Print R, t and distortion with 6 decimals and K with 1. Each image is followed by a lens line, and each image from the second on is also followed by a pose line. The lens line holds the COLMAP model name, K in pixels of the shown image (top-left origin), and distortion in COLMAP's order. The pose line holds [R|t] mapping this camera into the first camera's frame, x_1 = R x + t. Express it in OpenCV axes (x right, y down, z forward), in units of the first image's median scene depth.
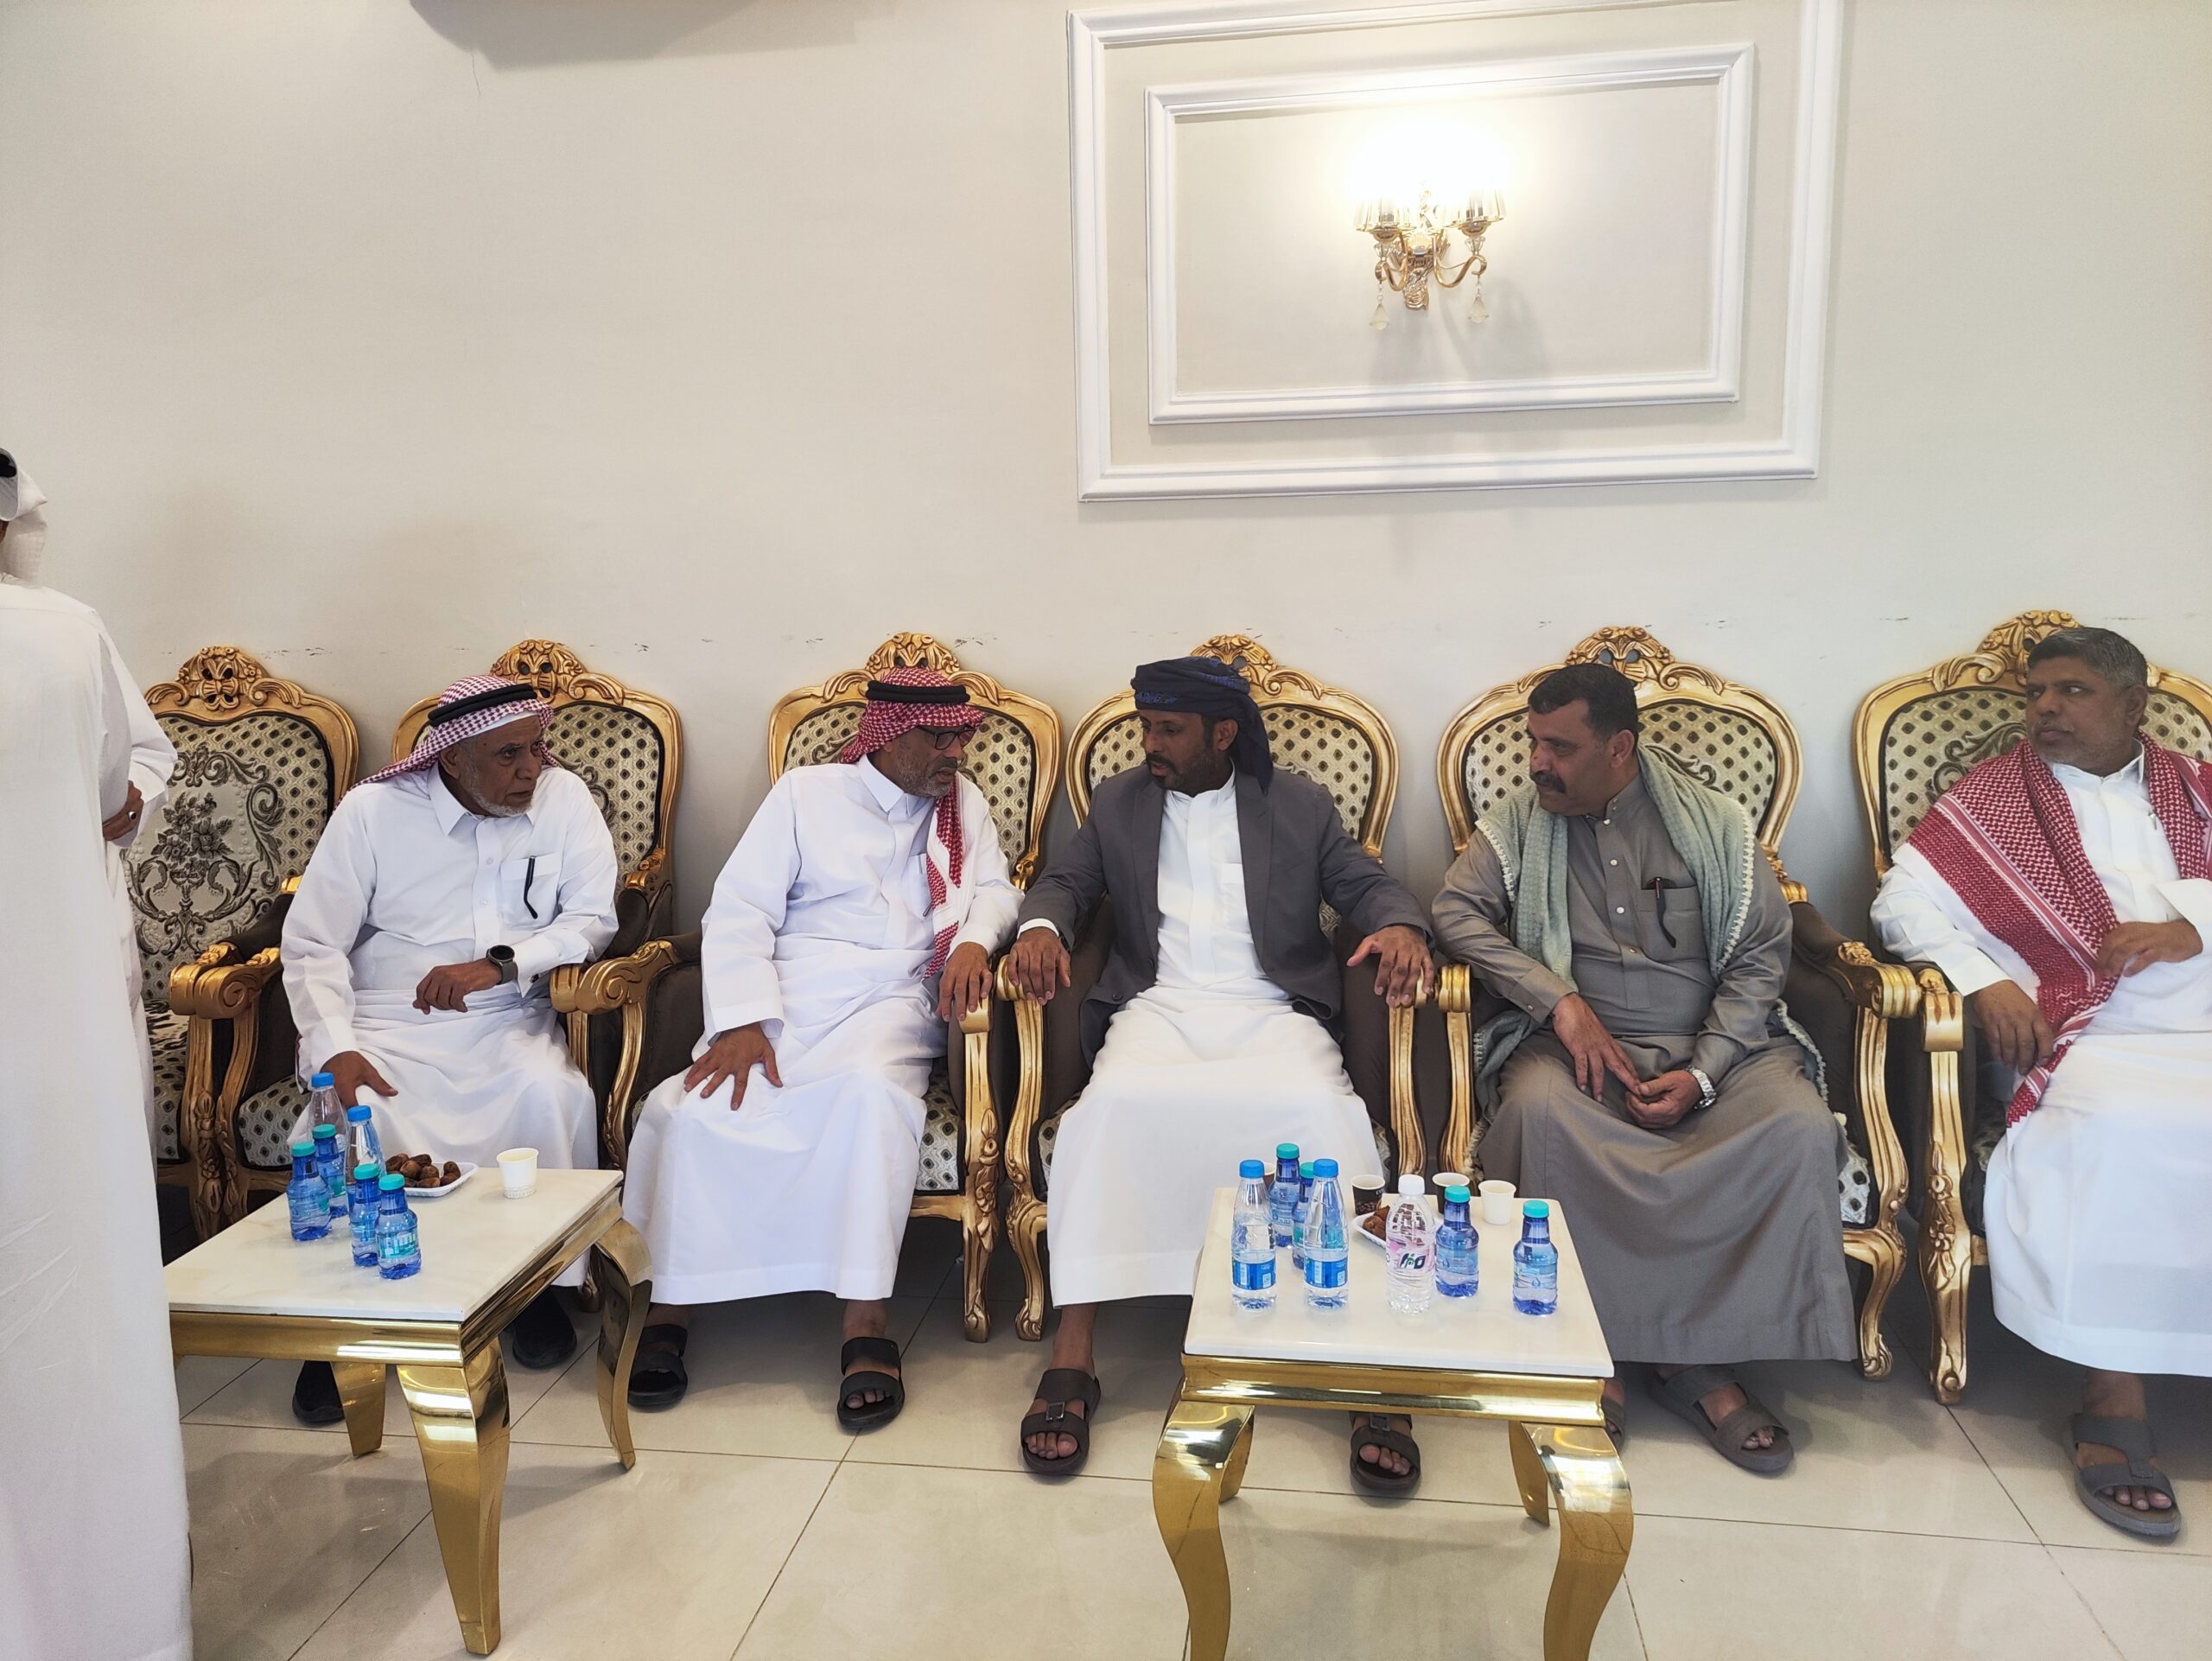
lens RADIAL K [[1665.9, 0, 1101.9], [0, 1665.9, 846.3], [0, 0, 1]] dist [0.080479, -0.109209]
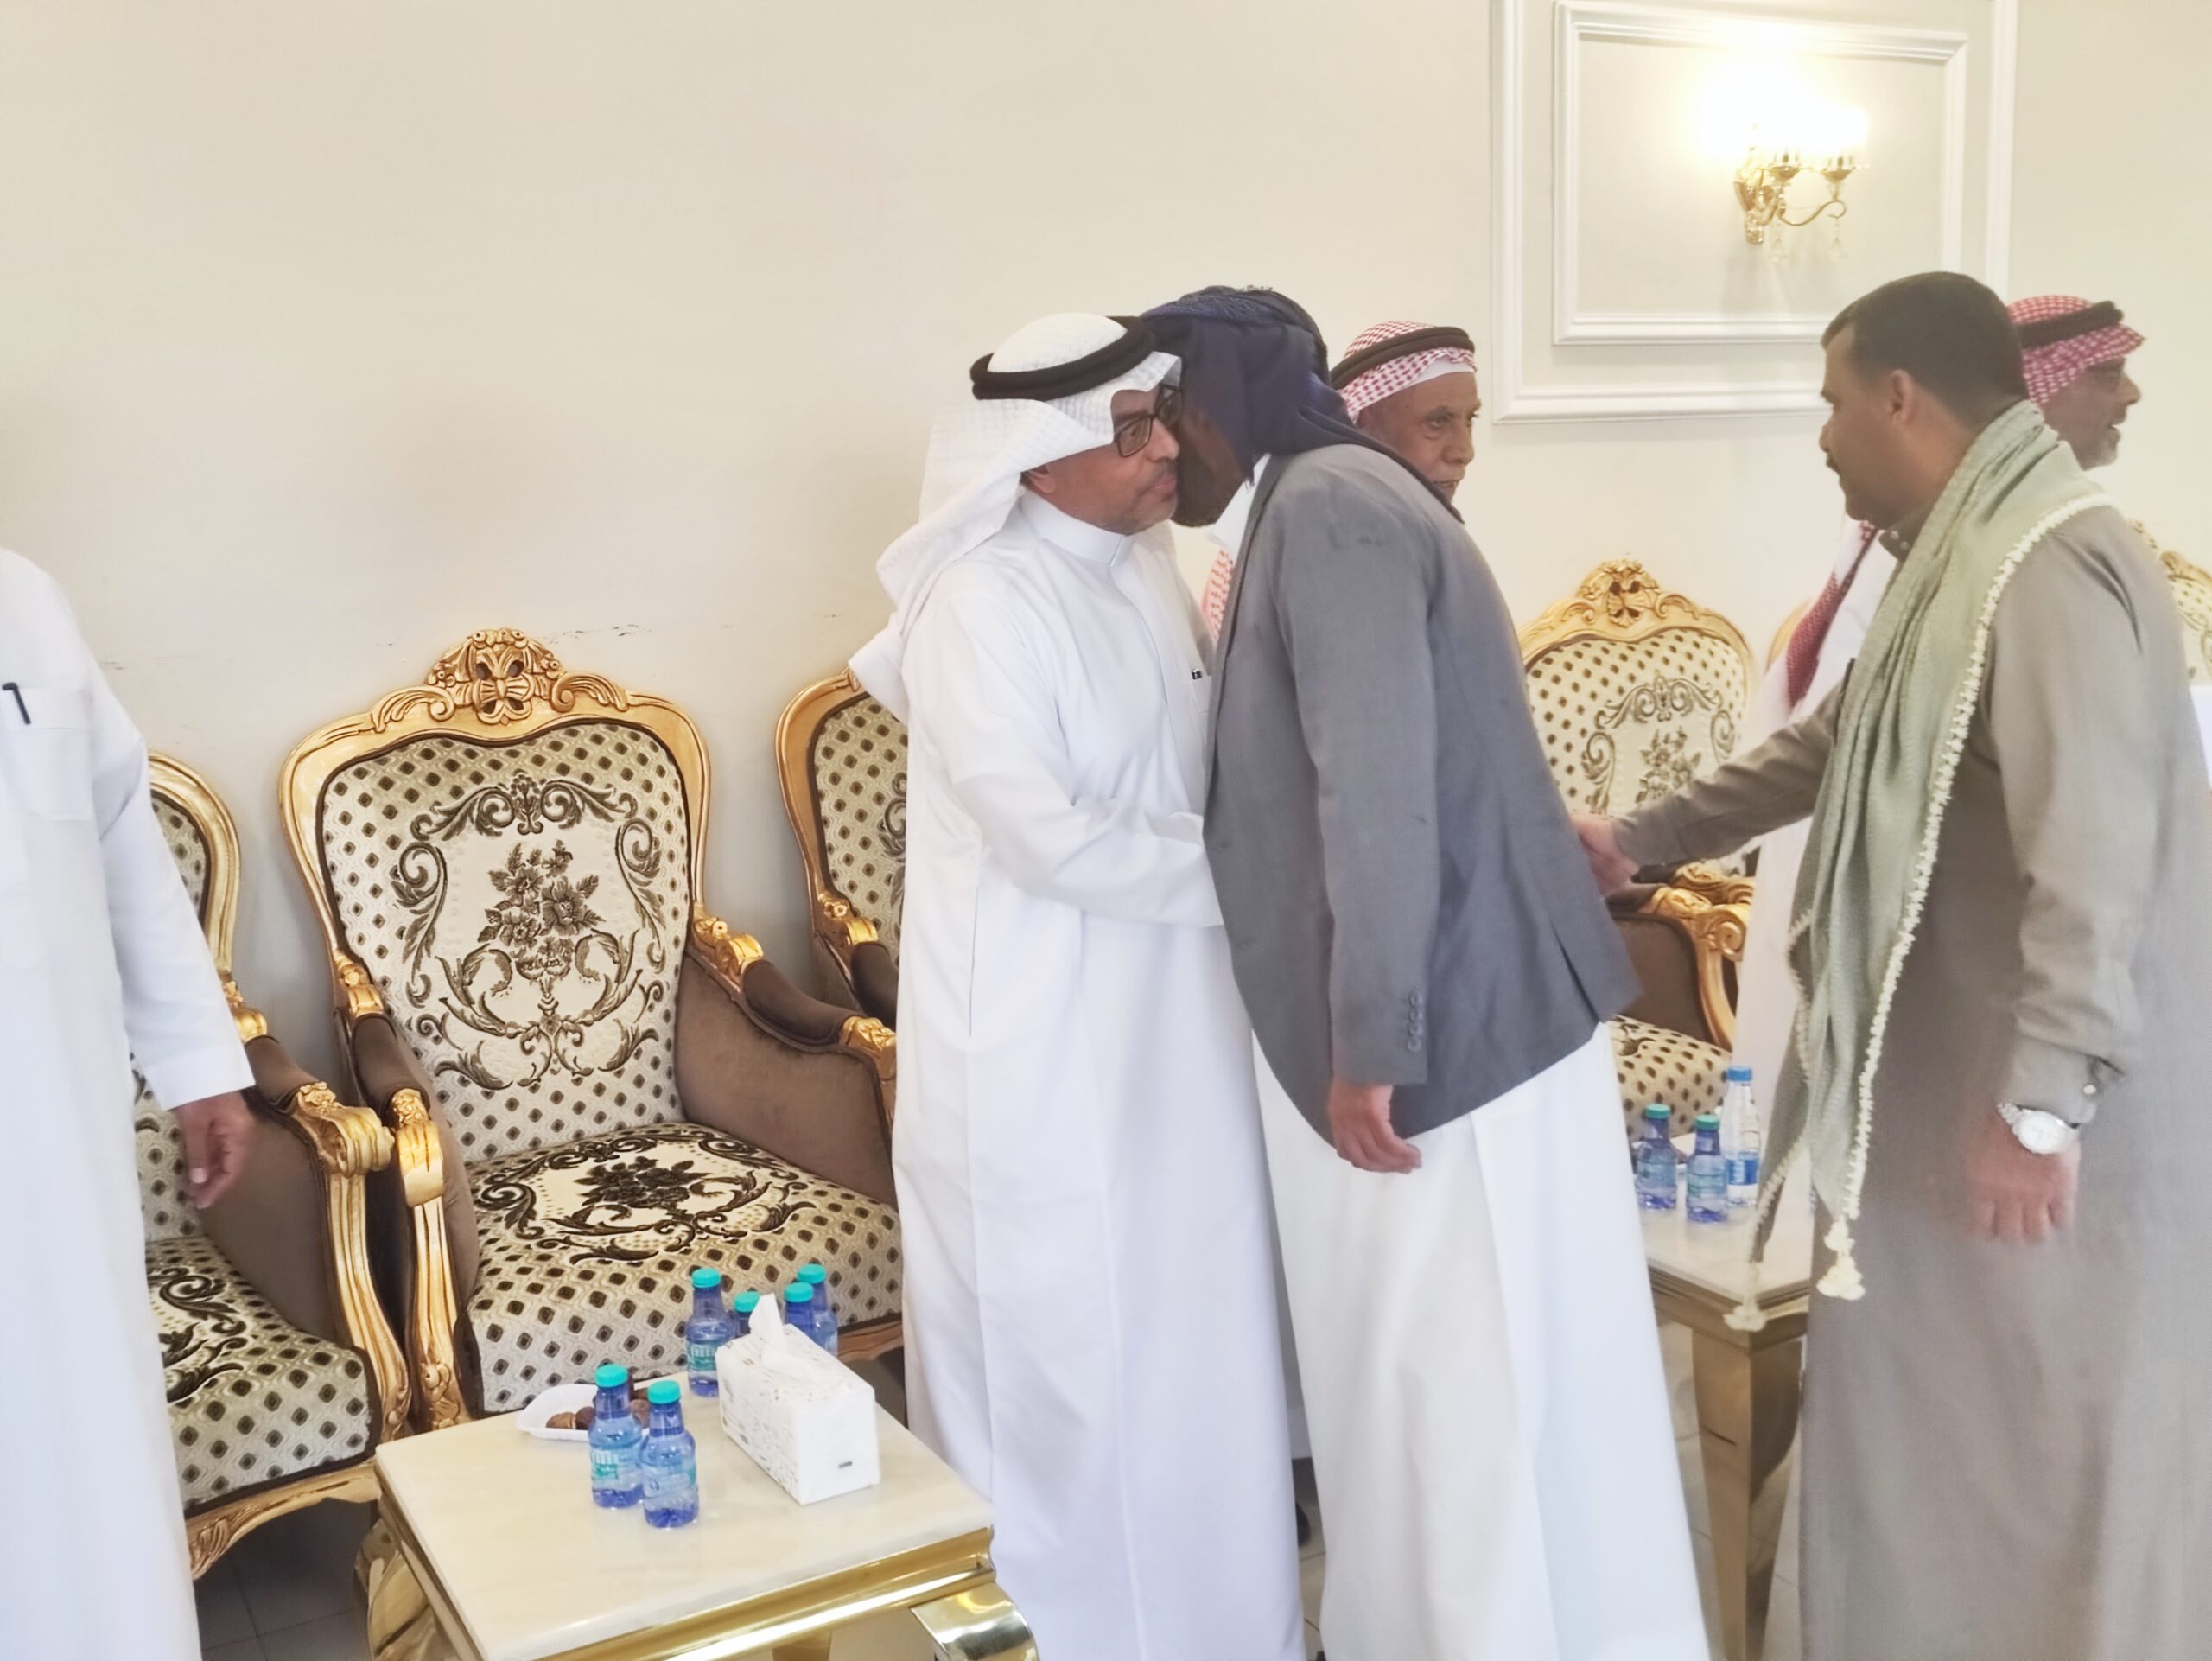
lens RADIAL K [[2193.0, 0, 1081.5], [0, 2193.0, 830.5], [0, 0, 1]] dist [0.070938, -0.104084]
pose [[0.787411, -0.102729, 0.607809, -1.013453], [0.118224, 0.992879, 0.014654, -0.026416], [-0.604986, 0.060319, 0.793948, 0.182241]]
